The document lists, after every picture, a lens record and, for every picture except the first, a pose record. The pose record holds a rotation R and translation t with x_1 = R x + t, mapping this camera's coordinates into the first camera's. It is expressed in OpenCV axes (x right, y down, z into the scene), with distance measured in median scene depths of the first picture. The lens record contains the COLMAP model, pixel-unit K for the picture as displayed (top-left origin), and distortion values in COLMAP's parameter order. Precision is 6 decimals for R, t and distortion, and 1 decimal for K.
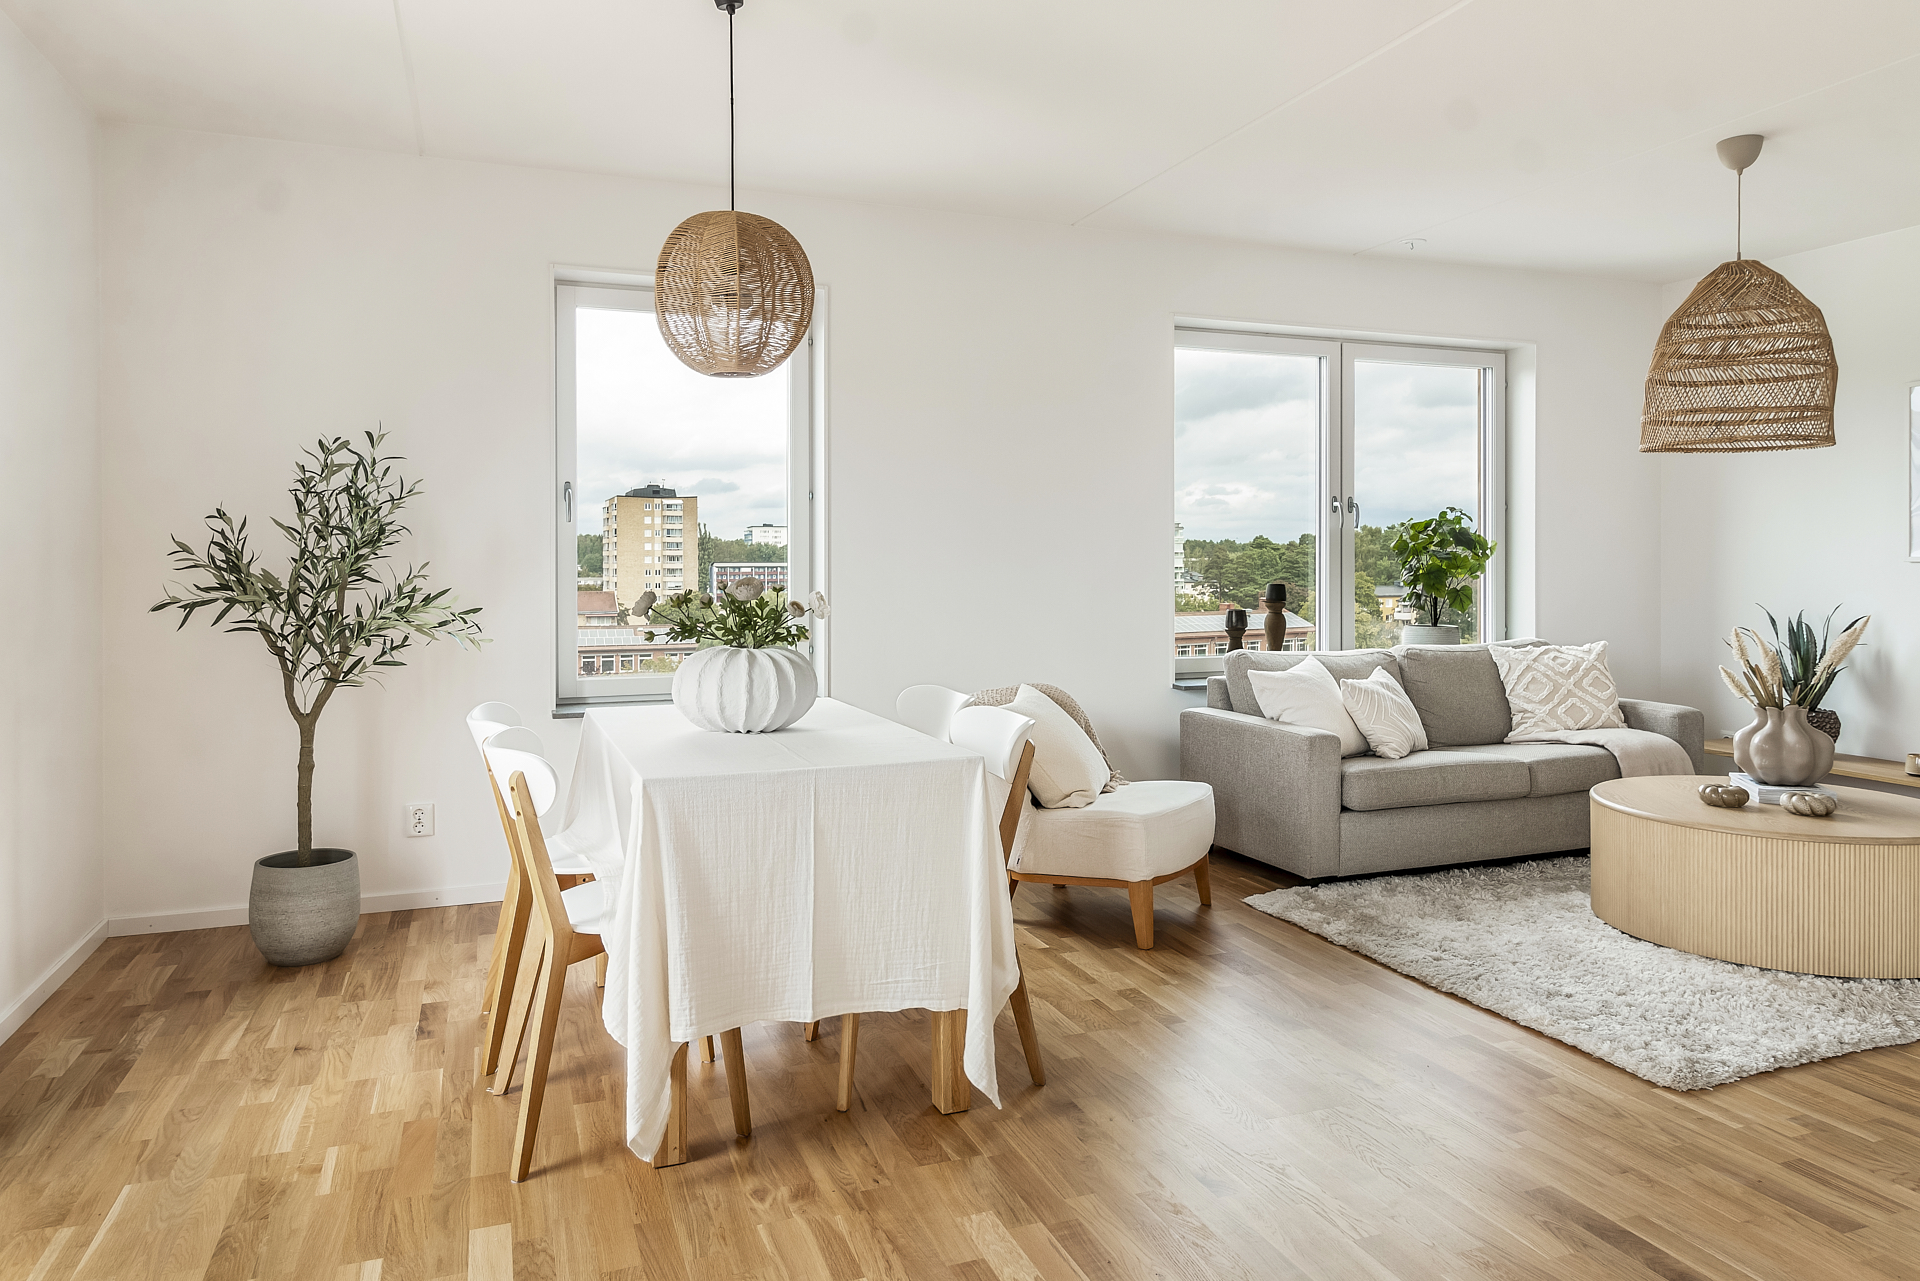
lens RADIAL K [[1242.6, 0, 959.7], [0, 1242.6, 582.7], [0, 0, 1]] dist [0.000043, 0.000255]
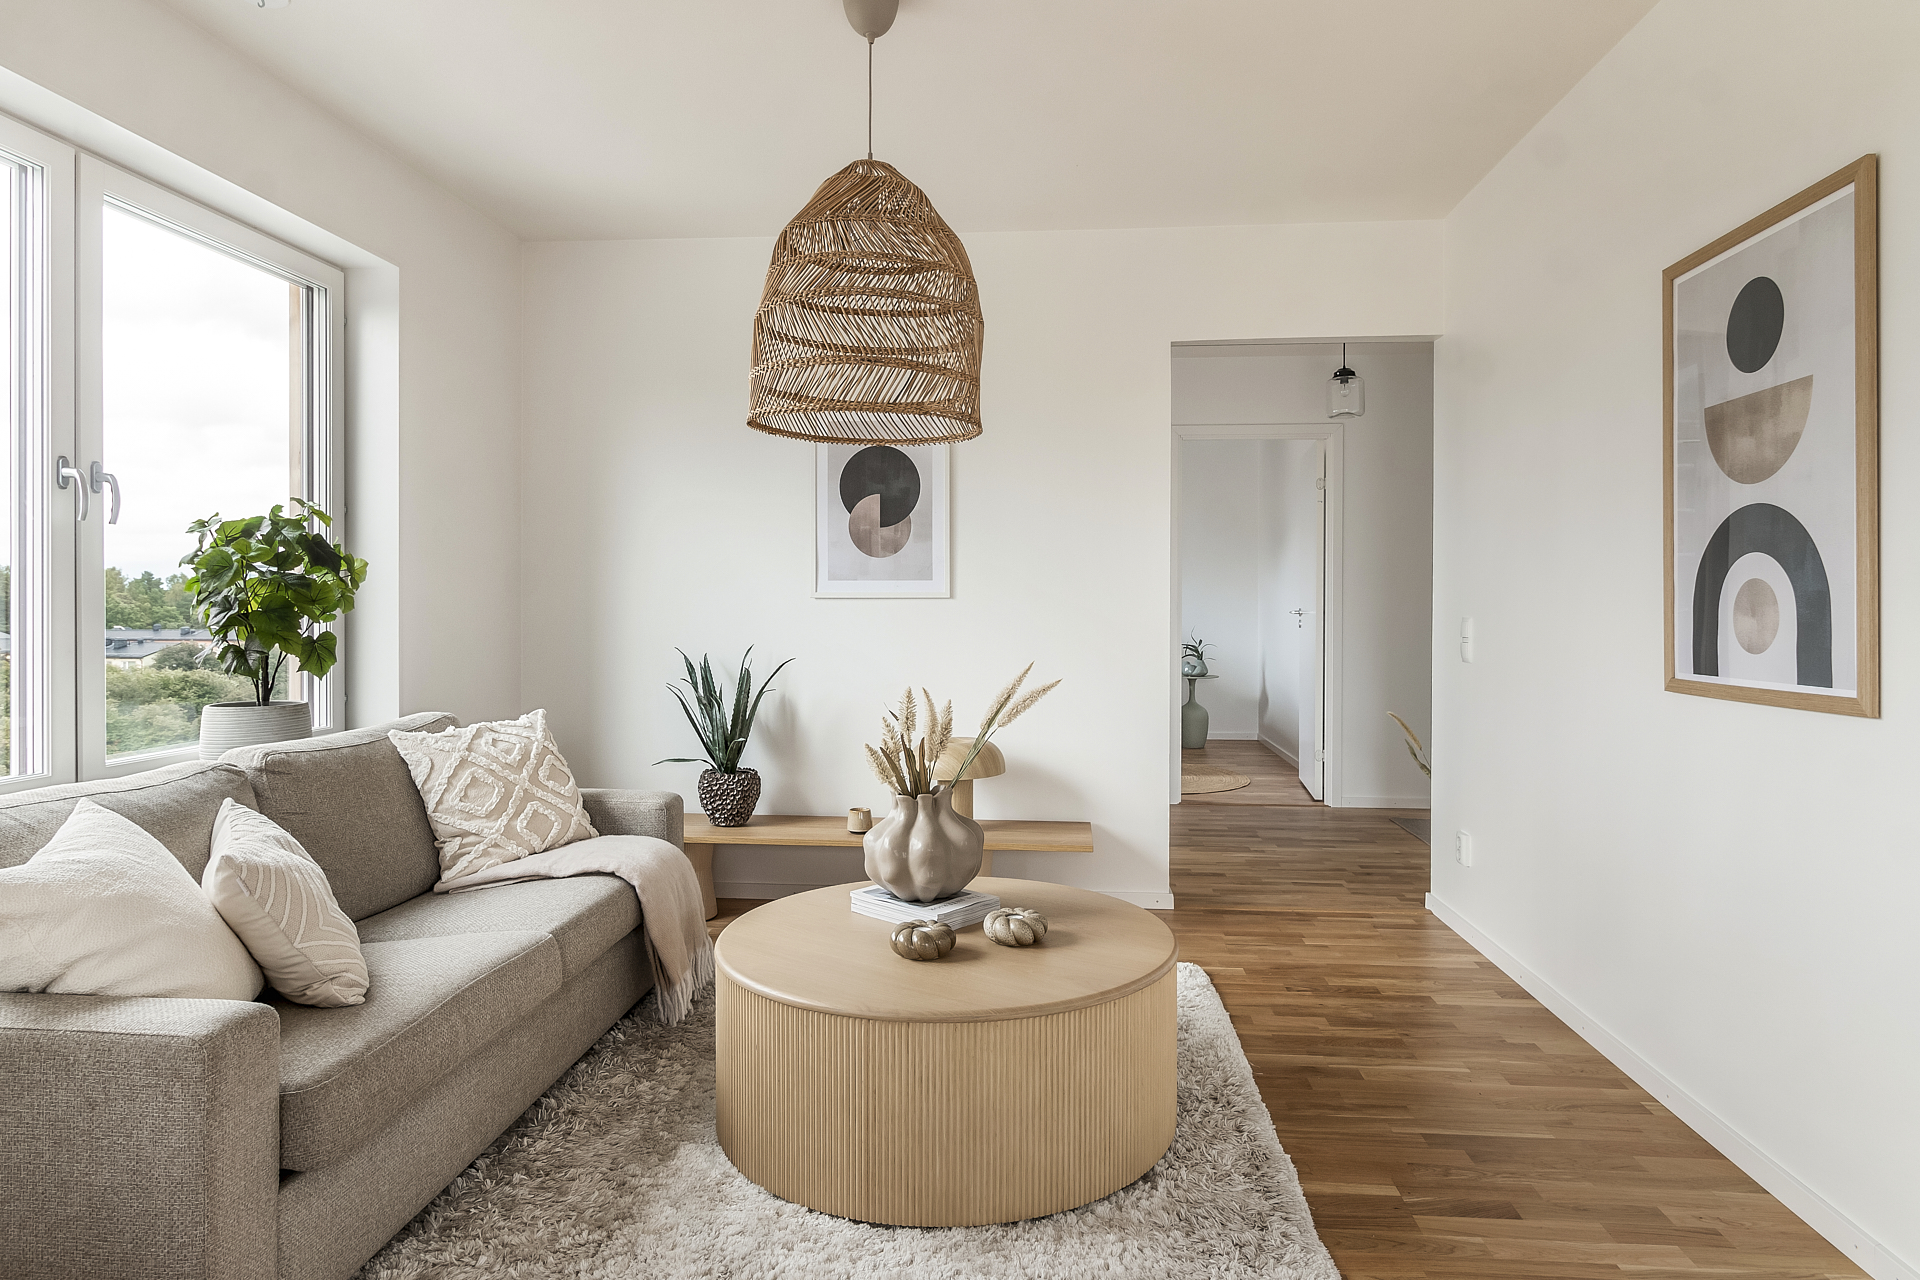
lens RADIAL K [[1135.7, 0, 961.0], [0, 1135.7, 618.5], [0, 0, 1]] dist [0.003249, 0.000427]
pose [[0.441503, -0.006300, 0.897238, 0.056133], [0.006589, 0.999971, 0.003779, -0.004314], [-0.897235, 0.004243, 0.441532, 0.521626]]
